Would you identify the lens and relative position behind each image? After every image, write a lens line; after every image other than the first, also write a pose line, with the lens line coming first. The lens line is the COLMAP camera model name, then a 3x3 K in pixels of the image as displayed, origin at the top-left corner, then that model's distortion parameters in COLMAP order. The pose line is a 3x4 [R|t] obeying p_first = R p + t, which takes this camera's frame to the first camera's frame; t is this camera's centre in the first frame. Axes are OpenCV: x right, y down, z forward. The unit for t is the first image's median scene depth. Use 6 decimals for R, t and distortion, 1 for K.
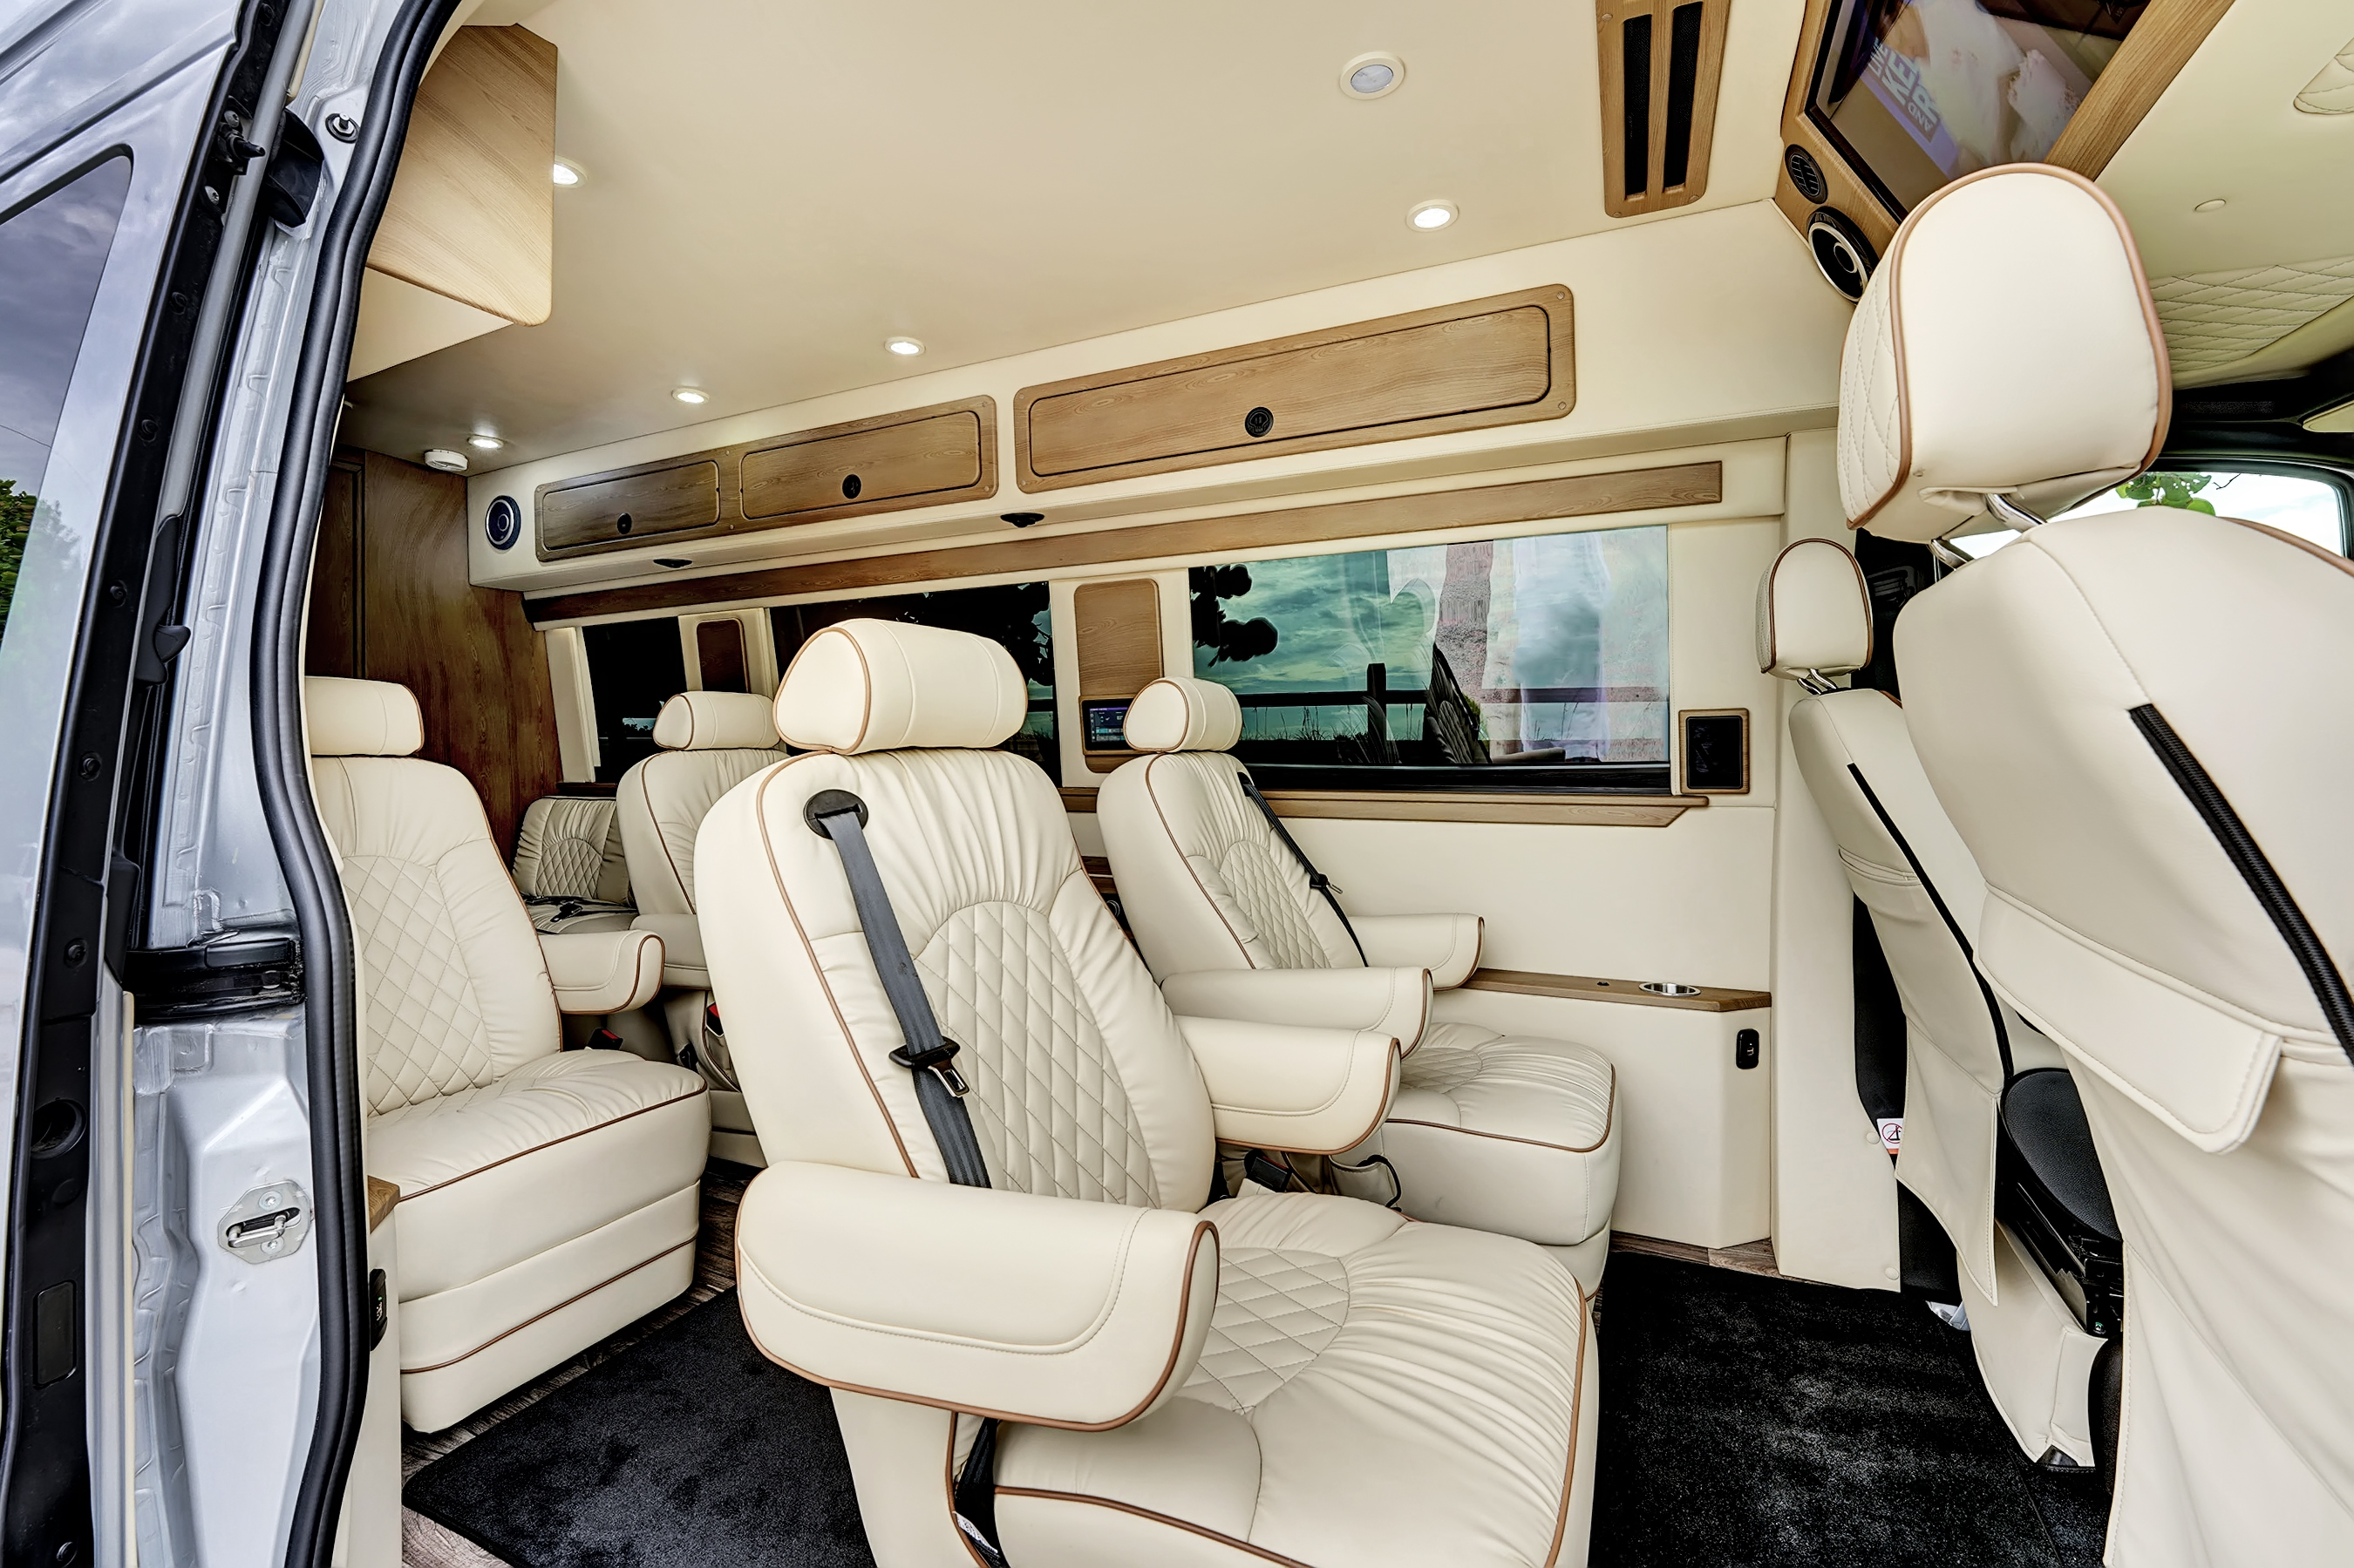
lens RADIAL K [[958.8, 0, 1217.1], [0, 958.8, 761.7], [0, 0, 1]] dist [-0.016557, 0.000243]
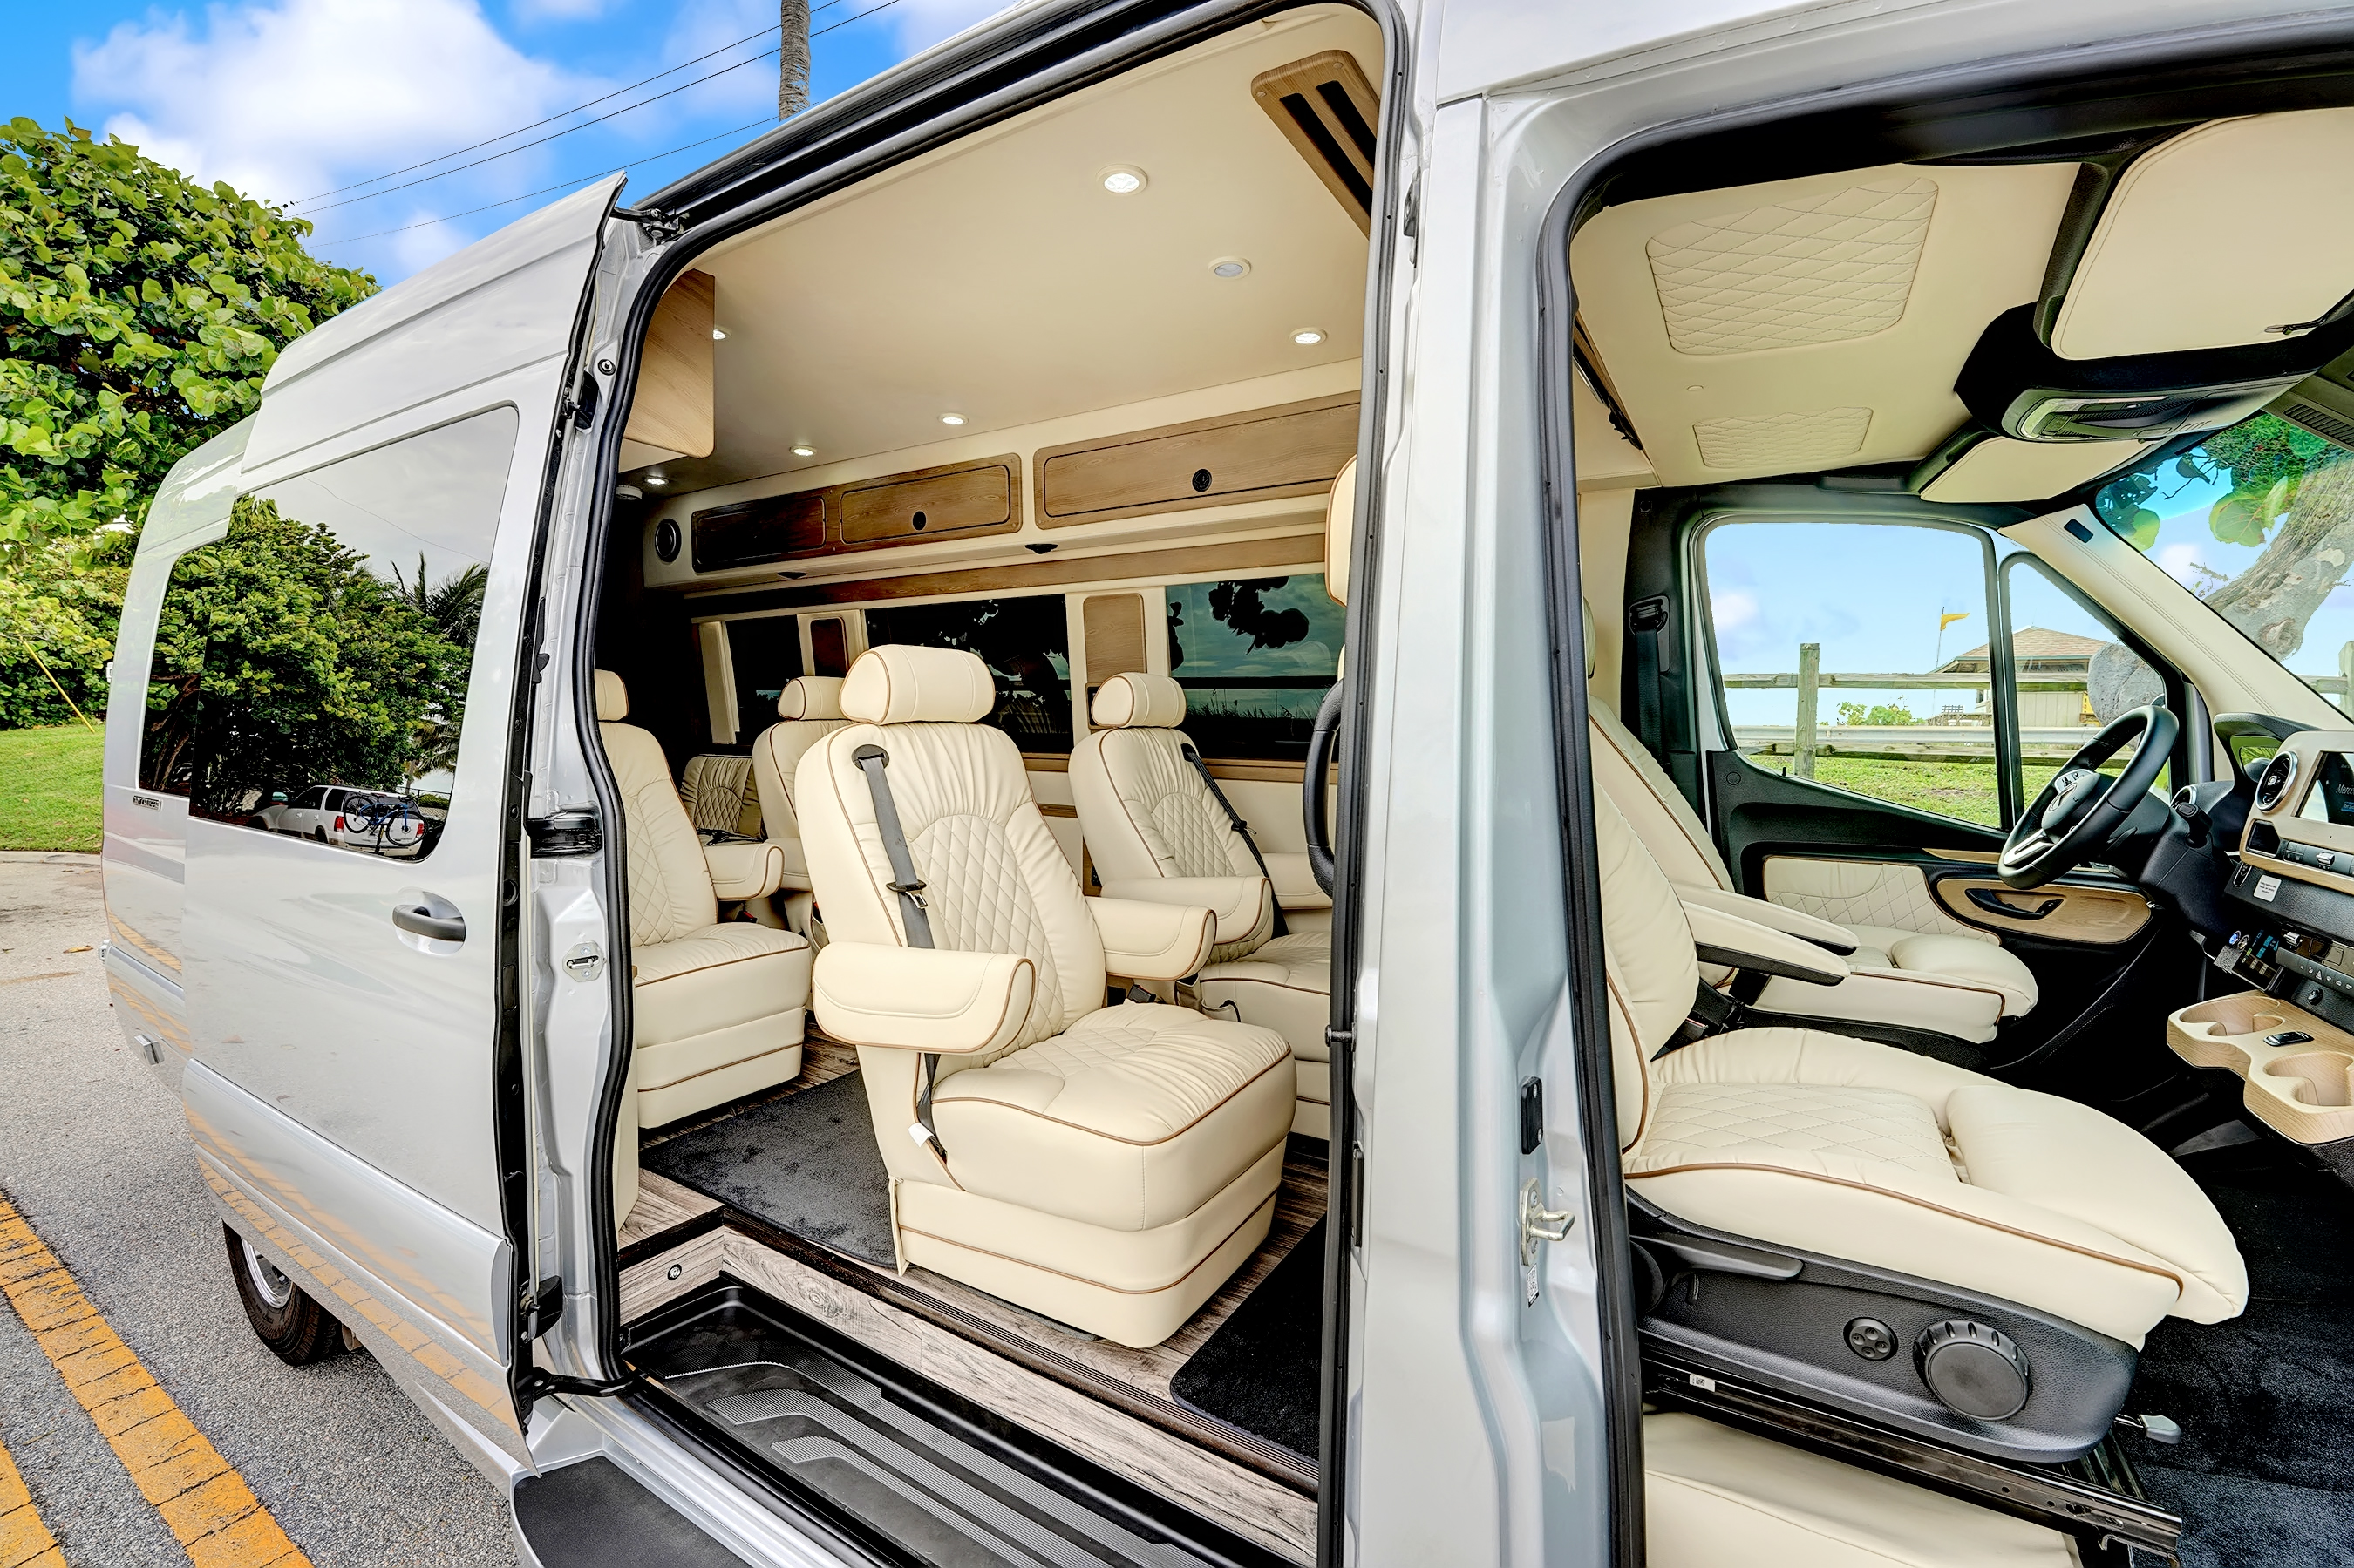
lens RADIAL K [[955.6, 0, 1187.0], [0, 955.6, 784.1], [0, 0, 1]] dist [-0.016722, 0.000549]
pose [[0.990955, 0.024999, -0.131843, 0.207978], [-0.018756, 0.998653, 0.048384, 0.003251], [0.132875, -0.045473, 0.990089, -0.334772]]
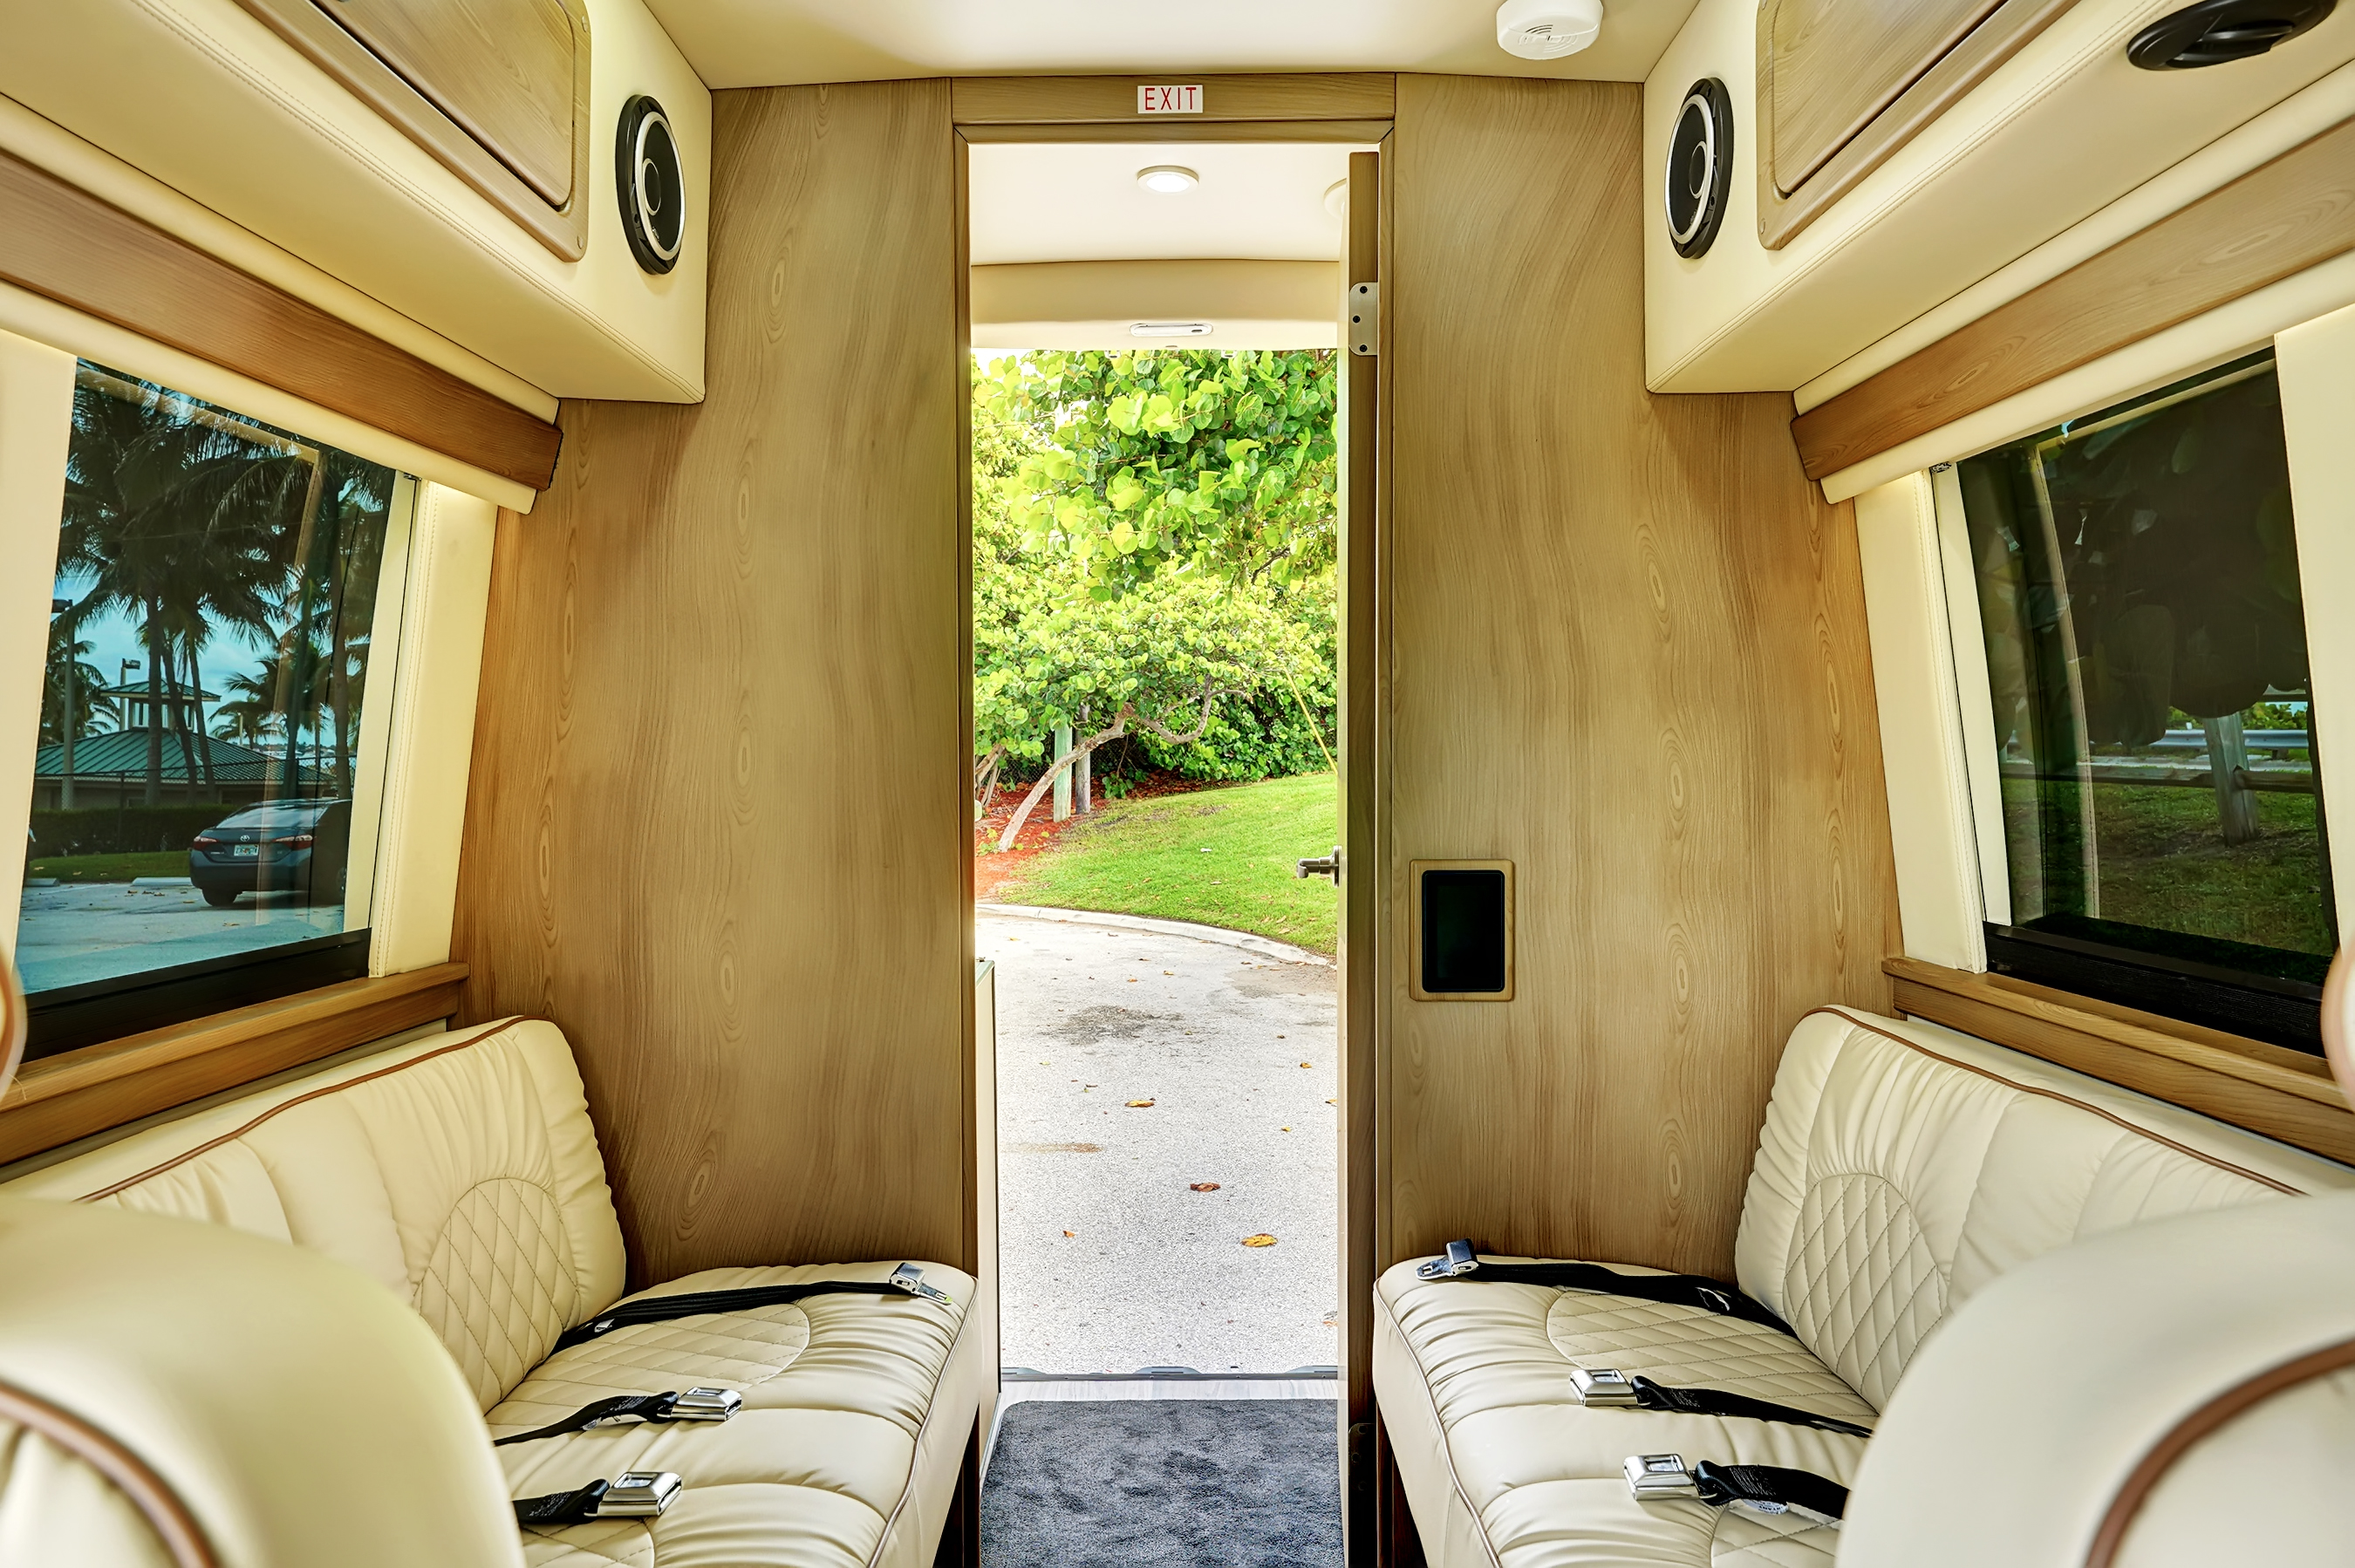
lens RADIAL K [[1554.5, 0, 1165.9], [0, 1554.5, 774.9], [0, 0, 1]] dist [0.029160, -0.003098]
pose [[0.398649, 0.018195, -0.916923, -0.545680], [-0.011666, 0.999823, 0.014768, -0.085210], [0.917029, 0.004810, 0.398791, 1.021879]]
